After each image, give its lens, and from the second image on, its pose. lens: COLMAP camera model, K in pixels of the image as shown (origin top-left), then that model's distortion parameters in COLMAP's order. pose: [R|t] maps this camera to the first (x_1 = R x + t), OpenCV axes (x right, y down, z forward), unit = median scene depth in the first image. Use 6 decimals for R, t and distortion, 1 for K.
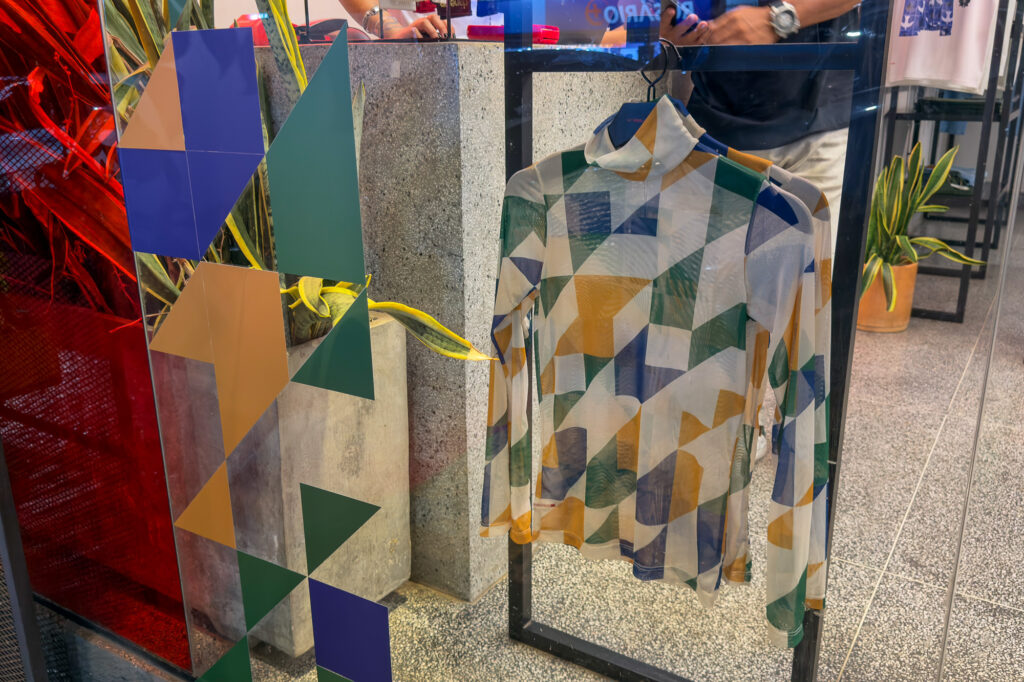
lens RADIAL K [[860.6, 0, 518.1], [0, 860.6, 342.1], [0, 0, 1]] dist [0.095285, -0.193152]
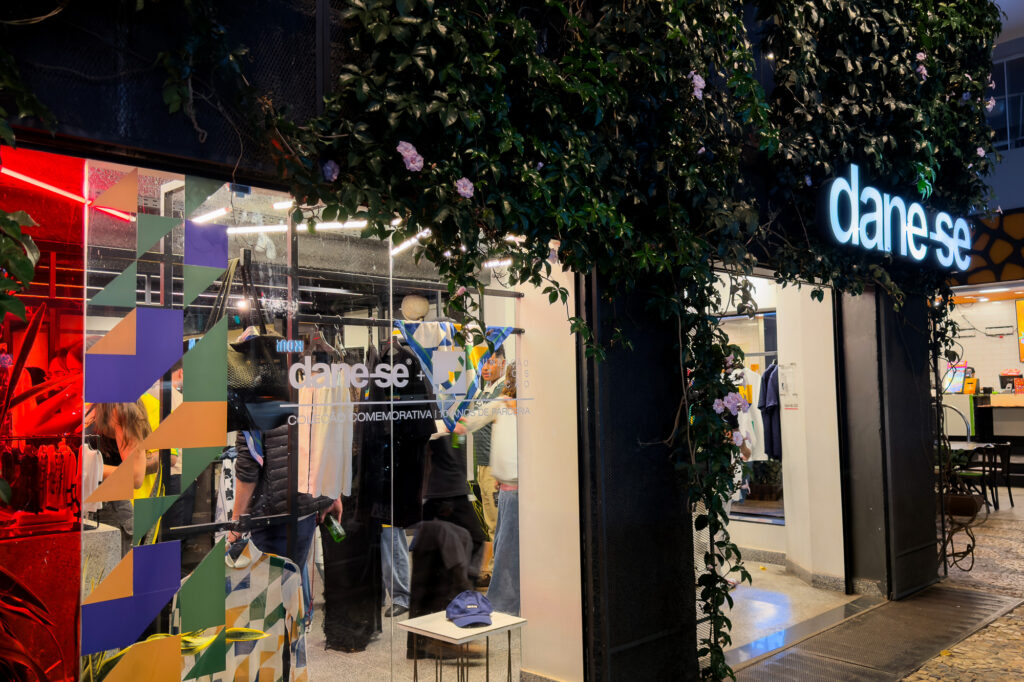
lens RADIAL K [[860.6, 0, 518.1], [0, 860.6, 342.1], [0, 0, 1]] dist [0.095285, -0.193152]
pose [[0.222056, 0.058933, 0.973251, -2.390862], [0.291805, 0.948405, -0.124006, -0.273460], [-0.930345, 0.311536, 0.193402, -0.571495]]
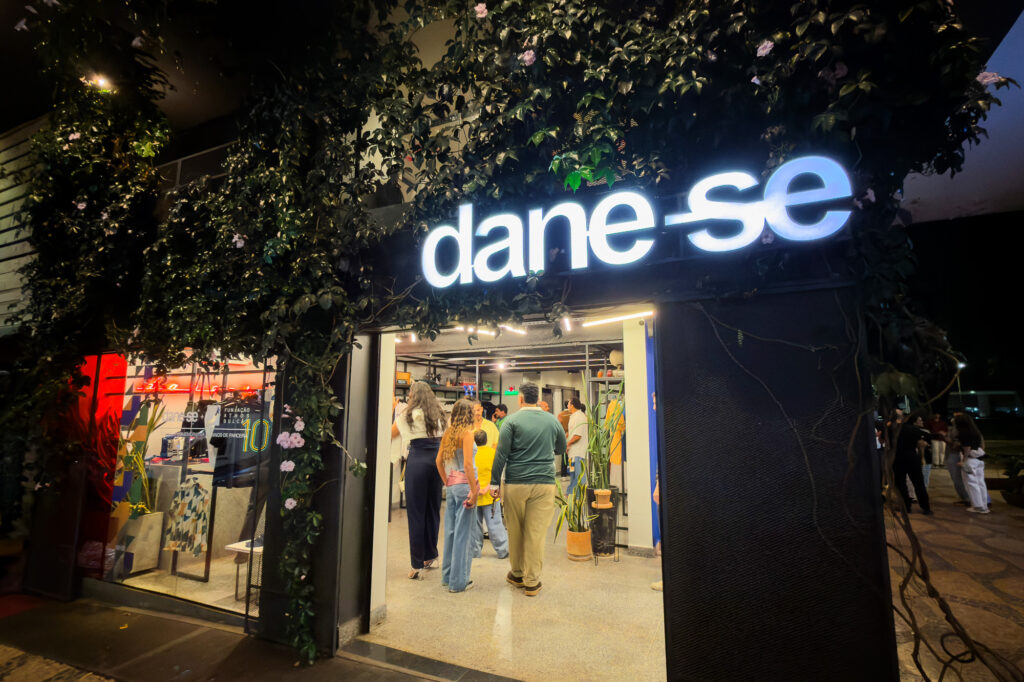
lens RADIAL K [[517.1, 0, 509.5], [0, 517.1, 336.0], [0, 0, 1]] dist [-0.013787, 0.000913]
pose [[0.993430, 0.025410, 0.111585, 2.325038], [0.024357, 0.905754, -0.423104, 0.546881], [-0.111819, 0.423042, 0.899184, -3.755930]]
